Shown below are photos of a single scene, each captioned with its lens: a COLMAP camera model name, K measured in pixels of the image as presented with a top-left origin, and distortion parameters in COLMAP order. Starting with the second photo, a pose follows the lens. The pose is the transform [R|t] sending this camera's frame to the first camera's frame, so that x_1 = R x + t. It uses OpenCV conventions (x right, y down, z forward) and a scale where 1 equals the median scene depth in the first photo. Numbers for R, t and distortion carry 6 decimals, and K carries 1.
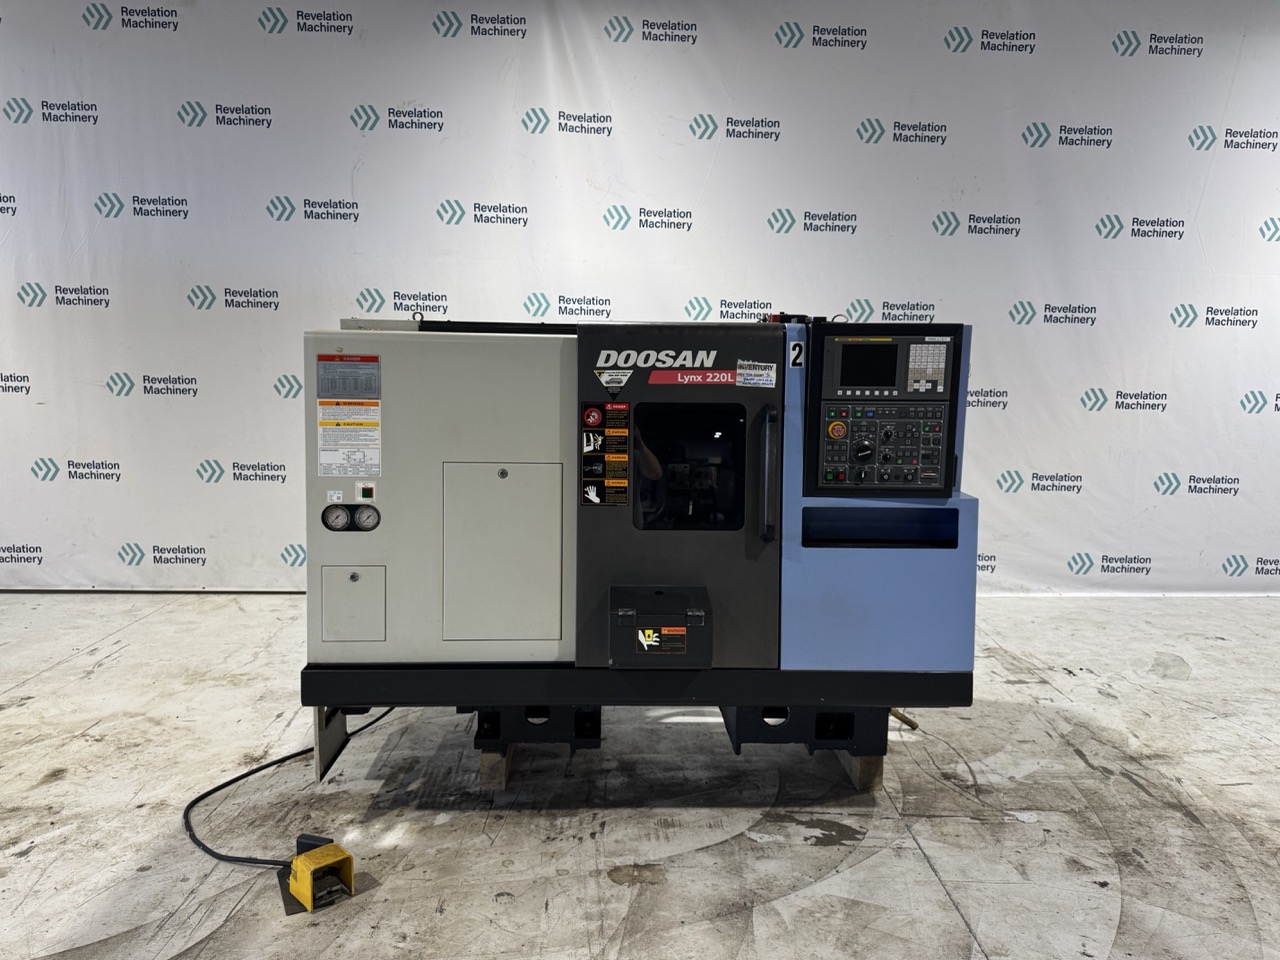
lens RADIAL K [[901.7, 0, 633.2], [0, 901.7, 478.6], [0, 0, 1]] dist [0.108910, -0.129193]
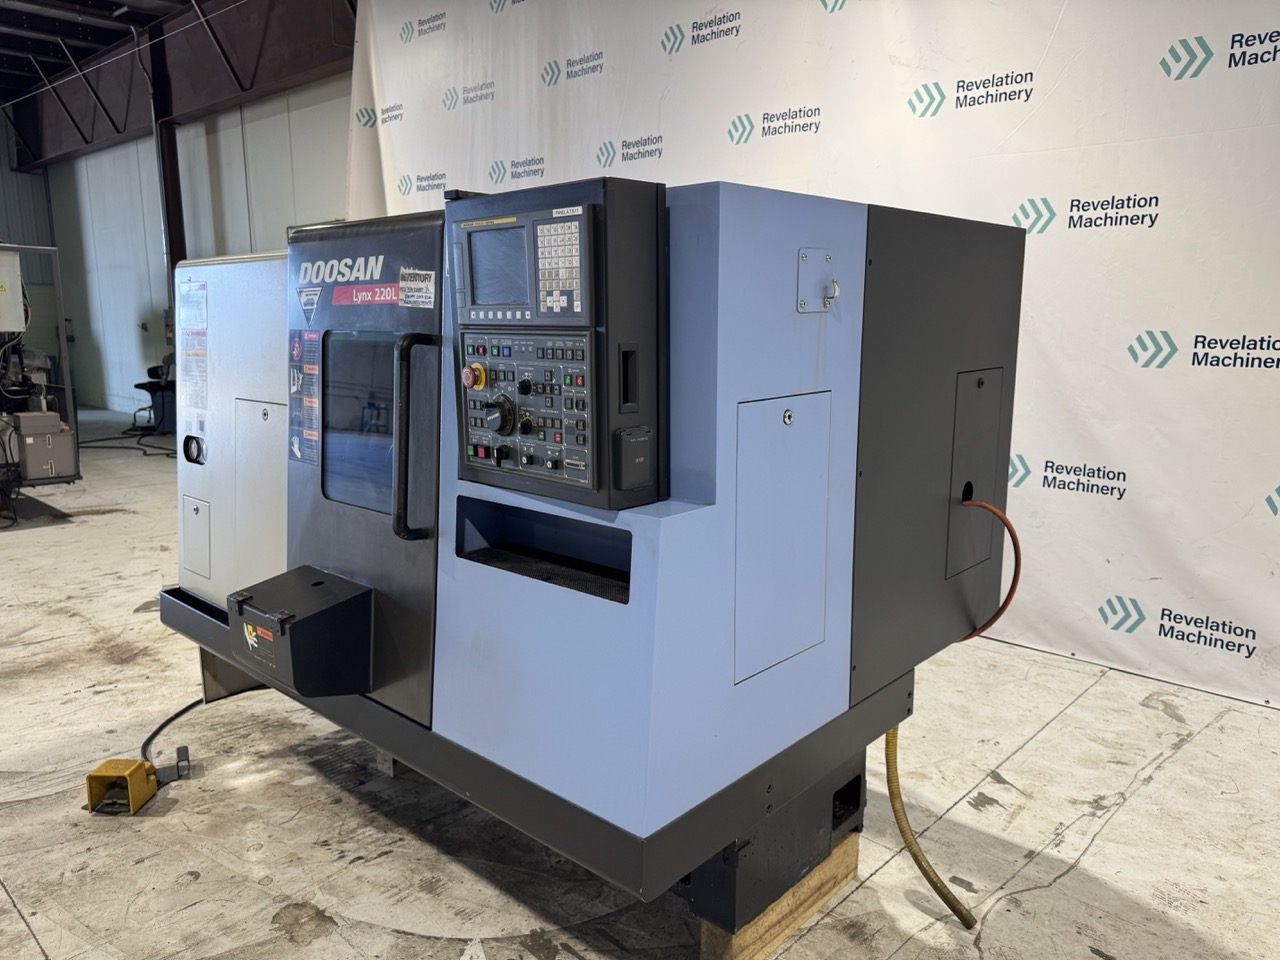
lens RADIAL K [[918.9, 0, 638.6], [0, 918.9, 490.3], [0, 0, 1]] dist [0.021849, -0.003879]
pose [[0.715858, 0.119715, -0.687906, 0.732105], [-0.086284, 0.992808, 0.082986, -0.037745], [0.692894, -0.000051, 0.721040, 0.619417]]
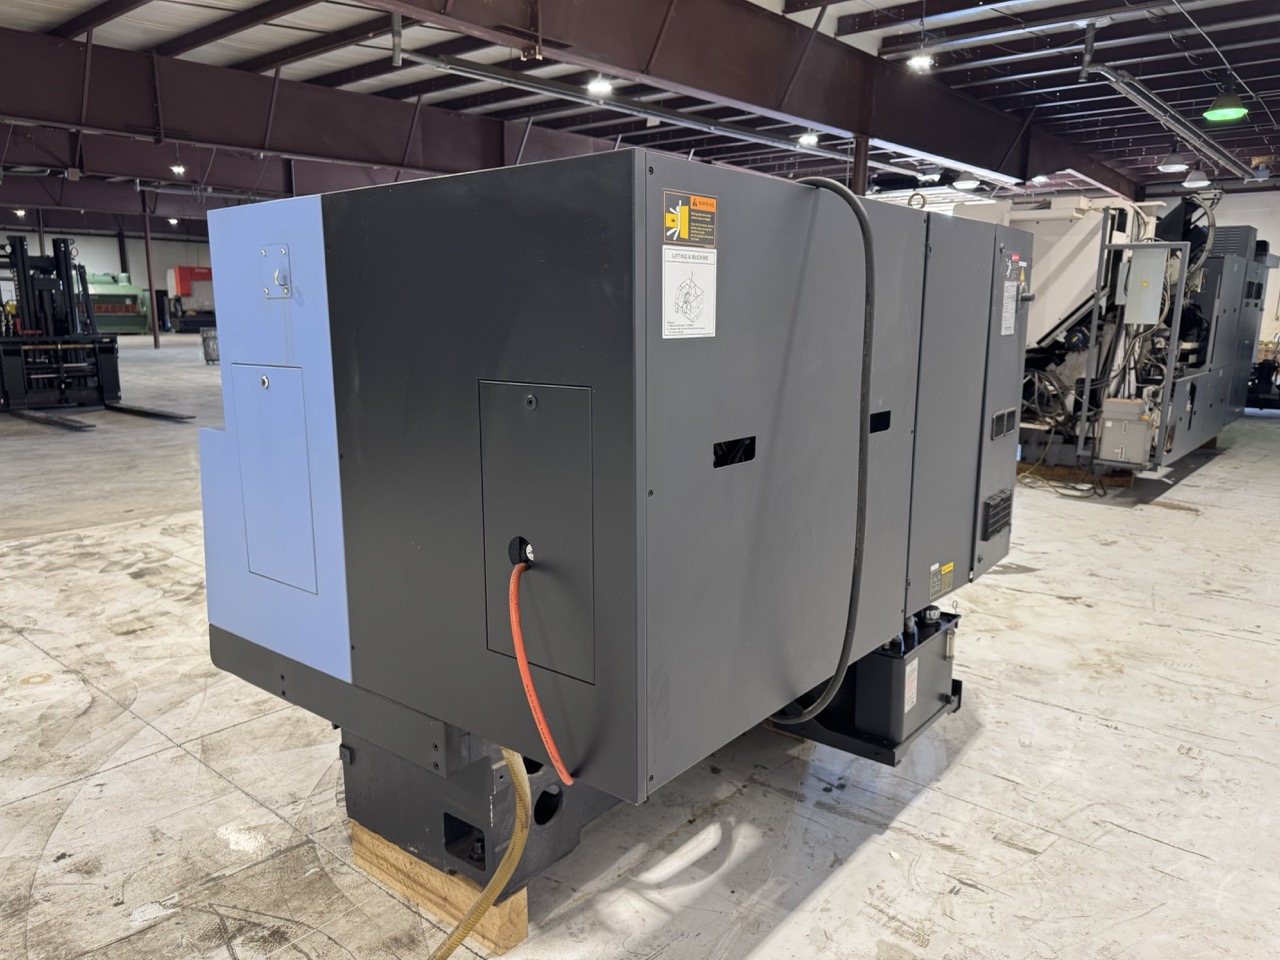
lens RADIAL K [[918.1, 0, 638.8], [0, 918.1, 489.2], [0, 0, 1]] dist [0.111986, -0.106223]
pose [[-0.655766, 0.131140, -0.743488, 0.765454], [-0.112799, 0.956725, 0.268241, -0.201929], [0.746490, 0.259768, -0.612595, 1.858079]]
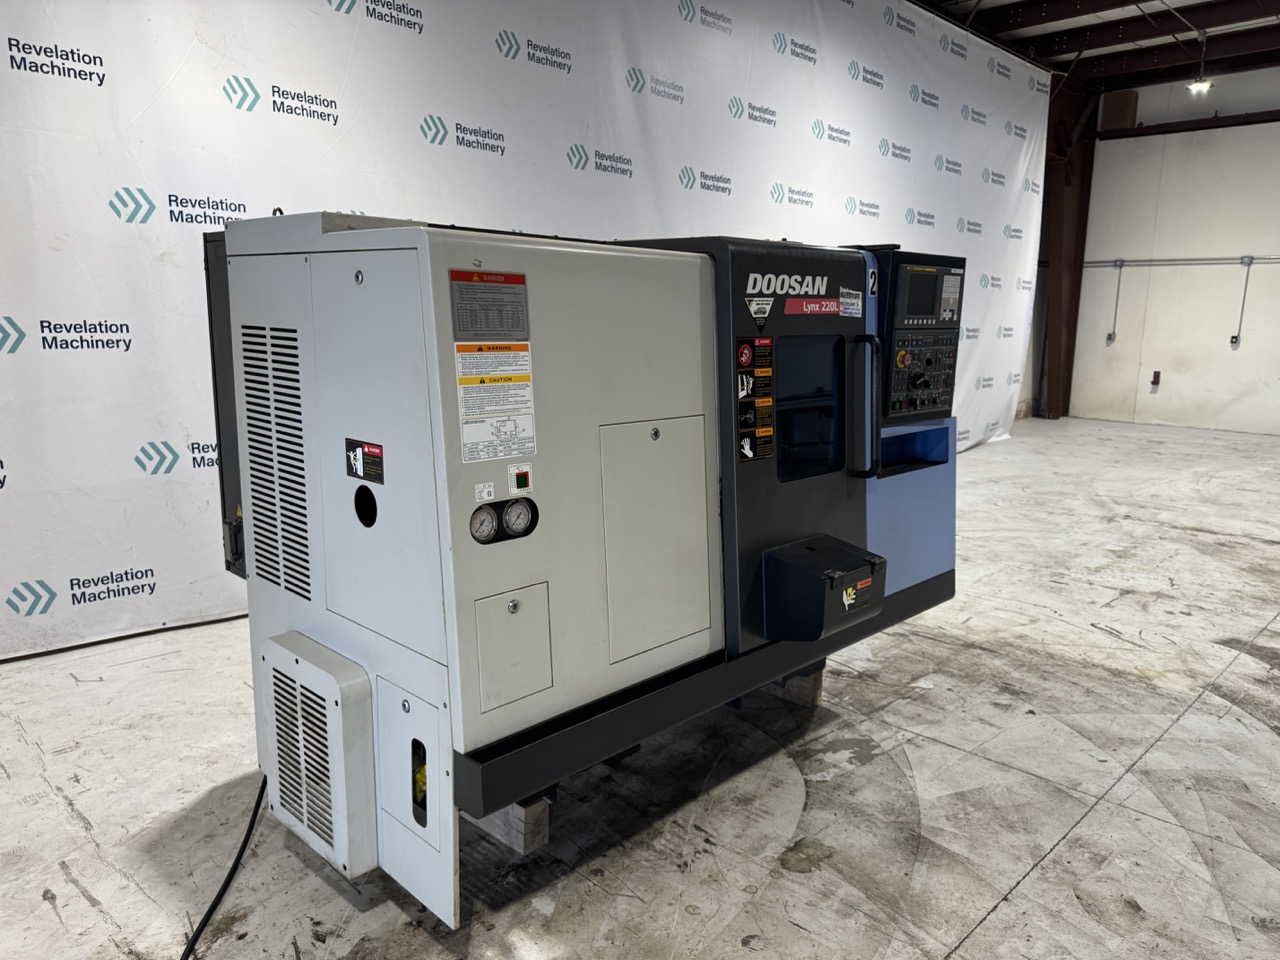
lens RADIAL K [[918.1, 0, 638.8], [0, 918.1, 489.2], [0, 0, 1]] dist [0.111986, -0.106223]
pose [[0.714968, -0.133664, 0.686261, -0.706796], [0.085566, 0.990905, 0.103855, -0.041932], [-0.693901, -0.015532, 0.719903, 0.450525]]
